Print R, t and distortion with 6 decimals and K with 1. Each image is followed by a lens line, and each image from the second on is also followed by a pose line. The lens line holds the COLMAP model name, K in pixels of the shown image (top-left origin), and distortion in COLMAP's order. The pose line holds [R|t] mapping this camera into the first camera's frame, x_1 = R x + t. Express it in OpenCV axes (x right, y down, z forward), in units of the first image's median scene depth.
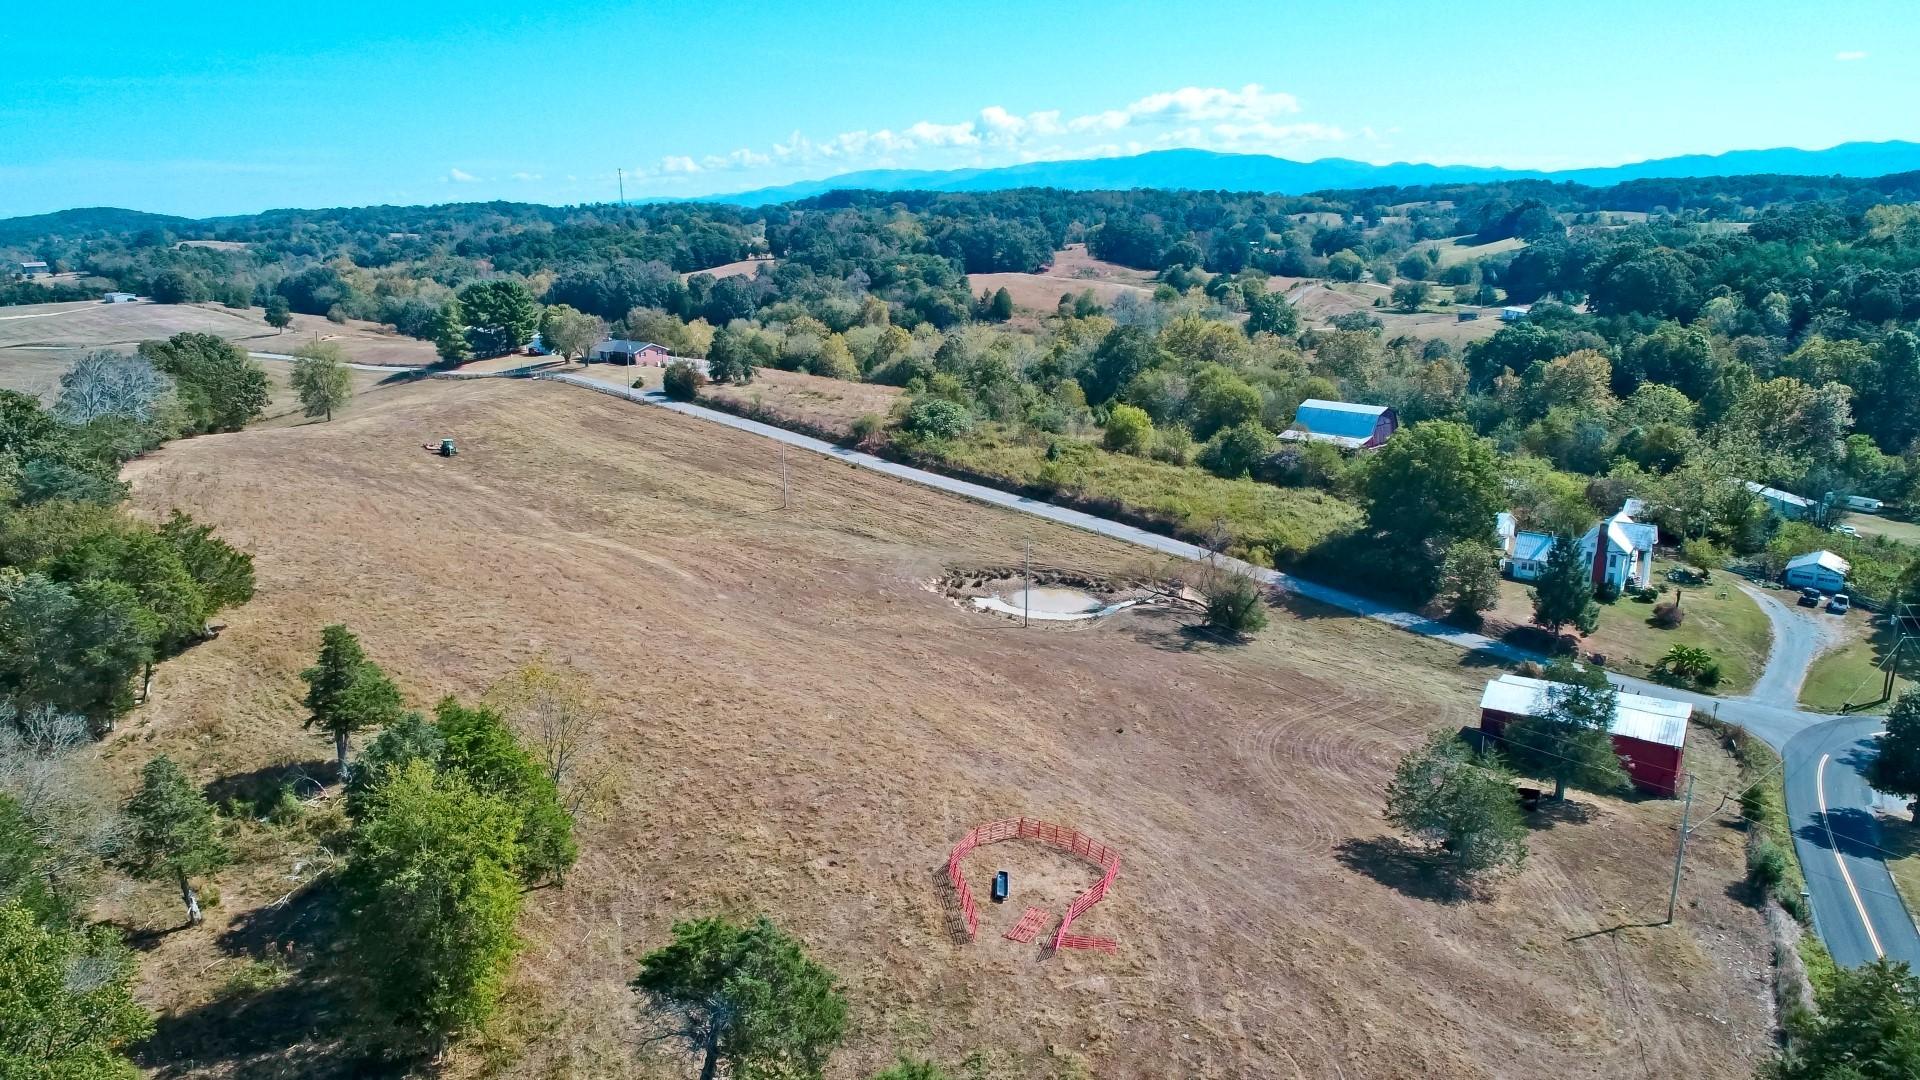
lens RADIAL K [[1284.6, 0, 955.9], [0, 1284.6, 541.0], [0, 0, 1]] dist [-0.004539, -0.001540]
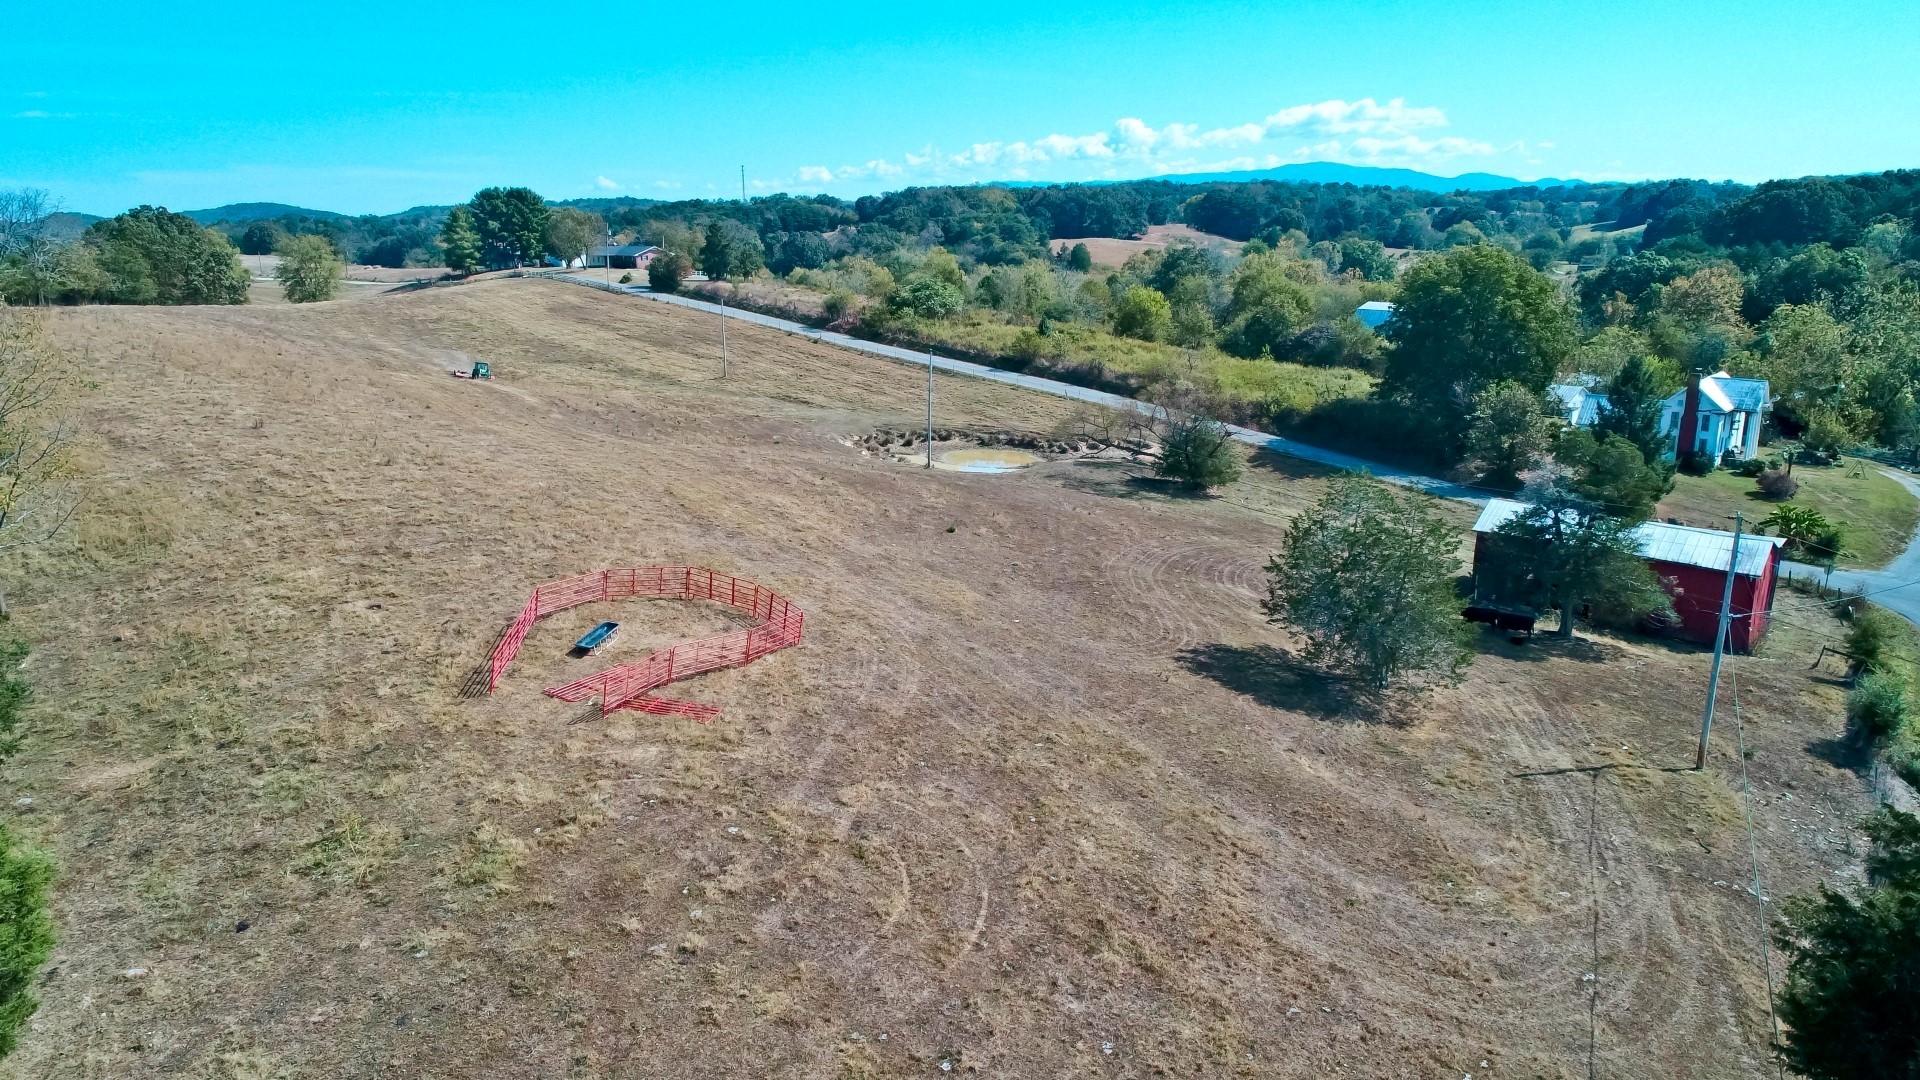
lens RADIAL K [[1284.6, 0, 955.9], [0, 1284.6, 541.0], [0, 0, 1]] dist [-0.004539, -0.001540]
pose [[0.995128, 0.033641, -0.092673, 0.131254], [-0.034504, 0.999375, -0.007727, 0.105489], [0.092355, 0.010886, 0.995667, 0.181698]]
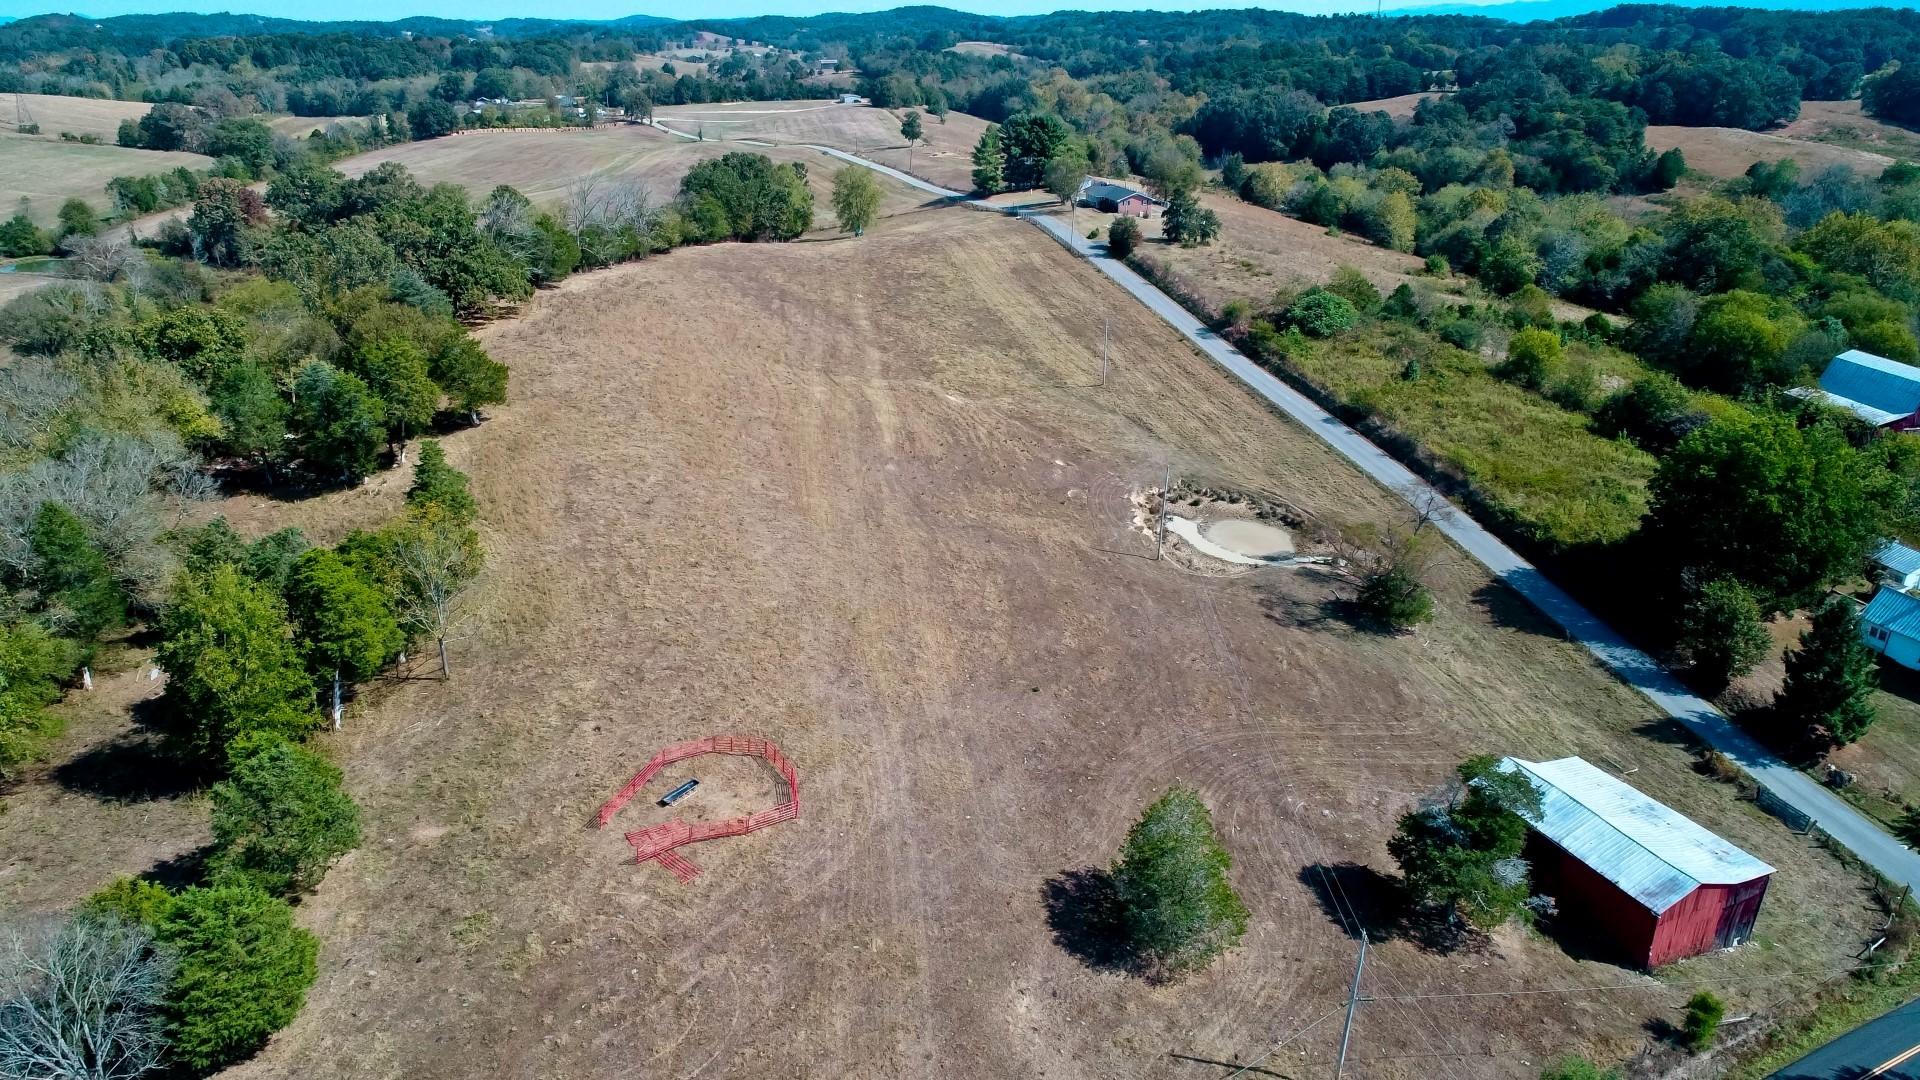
lens RADIAL K [[1284.6, 0, 955.9], [0, 1284.6, 541.0], [0, 0, 1]] dist [-0.004539, -0.001540]
pose [[0.844261, 0.222071, -0.487757, 0.347992], [-0.153677, 0.972206, 0.176634, -0.082216], [0.513426, -0.074168, 0.854923, 0.096018]]
